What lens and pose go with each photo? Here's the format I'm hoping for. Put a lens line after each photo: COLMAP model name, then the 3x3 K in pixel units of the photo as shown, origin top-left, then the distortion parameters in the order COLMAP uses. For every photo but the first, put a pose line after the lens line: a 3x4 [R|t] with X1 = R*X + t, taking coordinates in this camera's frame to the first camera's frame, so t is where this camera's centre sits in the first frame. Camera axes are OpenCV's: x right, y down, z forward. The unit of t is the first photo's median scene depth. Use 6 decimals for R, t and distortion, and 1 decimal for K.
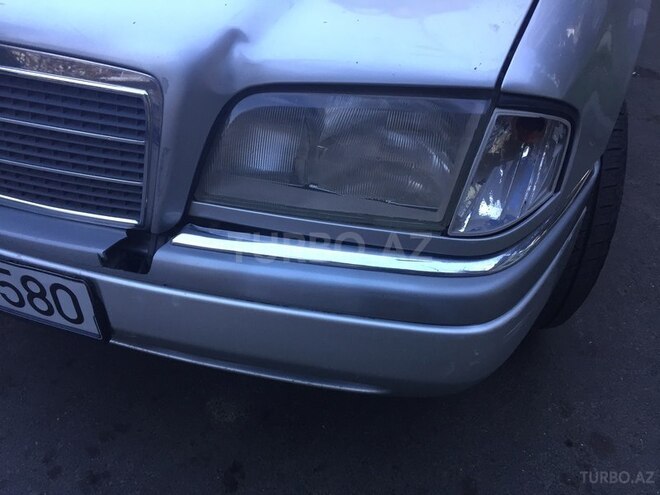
lens RADIAL K [[559.8, 0, 332.4], [0, 559.8, 245.1], [0, 0, 1]] dist [0.049207, -0.006640]
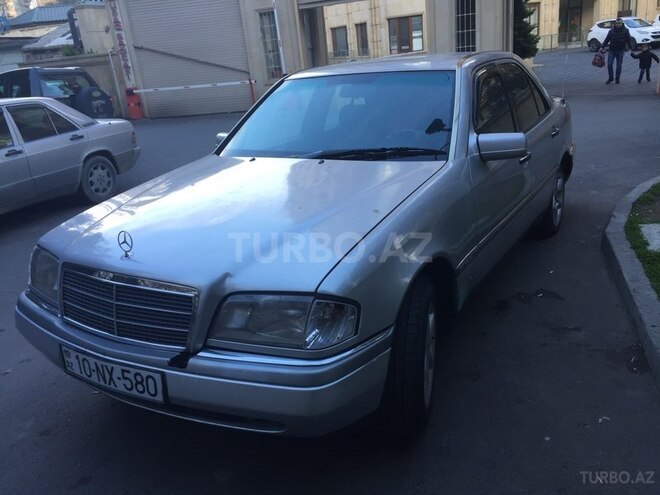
lens RADIAL K [[559.8, 0, 329.4], [0, 559.8, 246.1], [0, 0, 1]] dist [0.049207, -0.006640]
pose [[0.992415, -0.018697, -0.121505, 0.575875], [-0.026877, 0.931459, -0.362852, 0.416162], [0.119961, 0.363365, 0.923891, -1.325582]]
